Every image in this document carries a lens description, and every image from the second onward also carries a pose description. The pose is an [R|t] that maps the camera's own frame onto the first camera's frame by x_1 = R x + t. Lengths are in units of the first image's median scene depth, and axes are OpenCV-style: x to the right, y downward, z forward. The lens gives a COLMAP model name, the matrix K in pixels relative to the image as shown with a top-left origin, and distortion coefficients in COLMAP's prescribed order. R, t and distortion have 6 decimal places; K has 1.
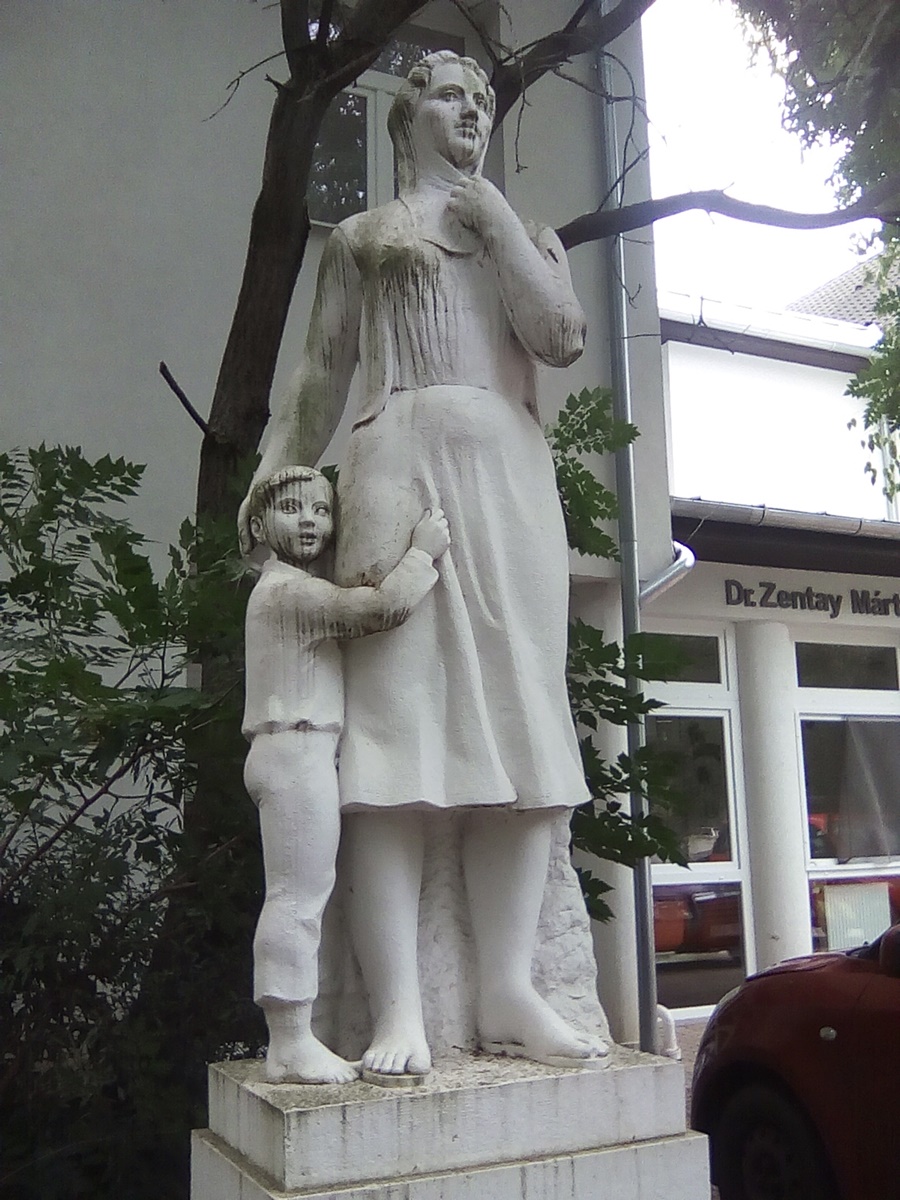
lens RADIAL K [[1333.6, 0, 447.7], [0, 1333.6, 603.0], [0, 0, 1]] dist [0.004657, -0.015194]
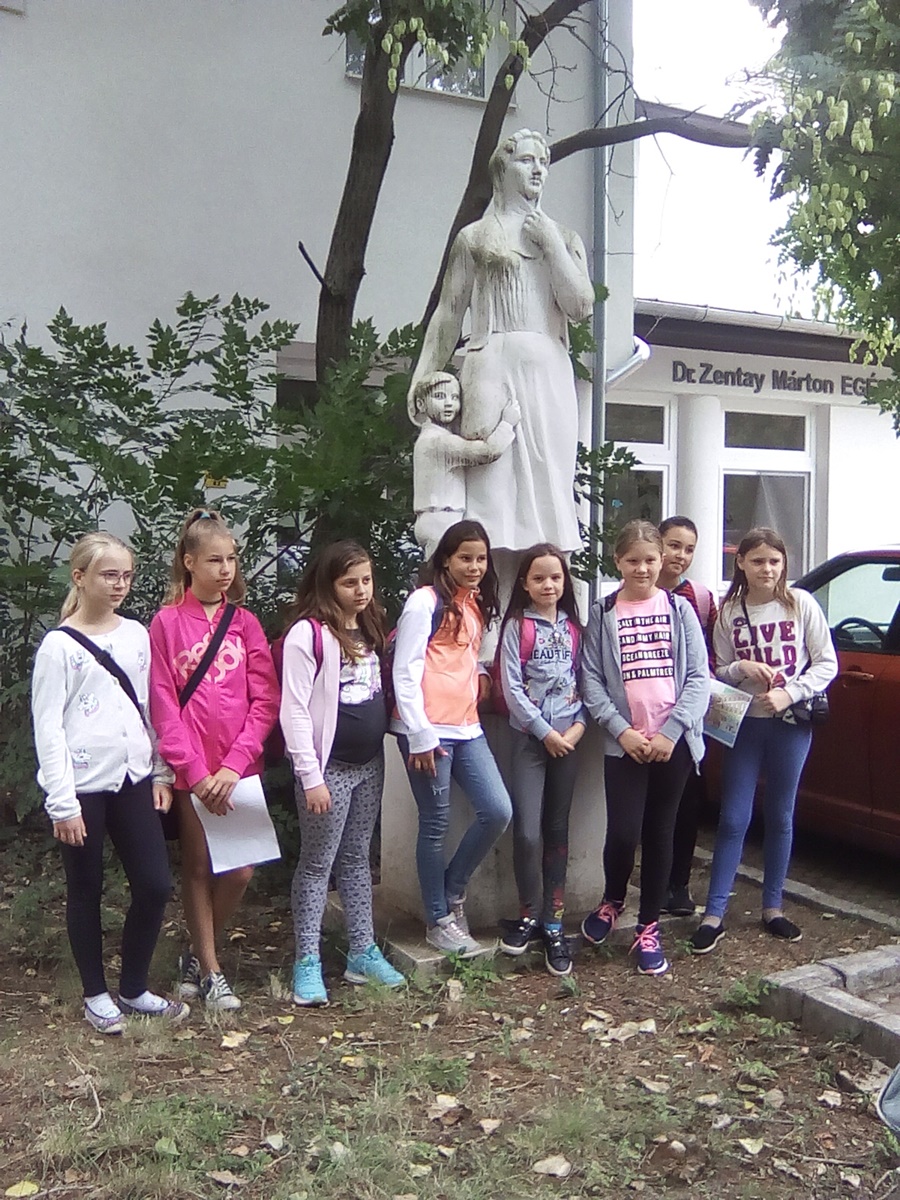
lens RADIAL K [[1339.5, 0, 452.1], [0, 1339.5, 598.2], [0, 0, 1]] dist [0.005206, 0.021560]
pose [[0.998656, 0.027417, 0.043984, -0.161812], [-0.035997, 0.977462, 0.208021, -0.173877], [-0.037289, -0.209325, 0.977135, -0.888943]]
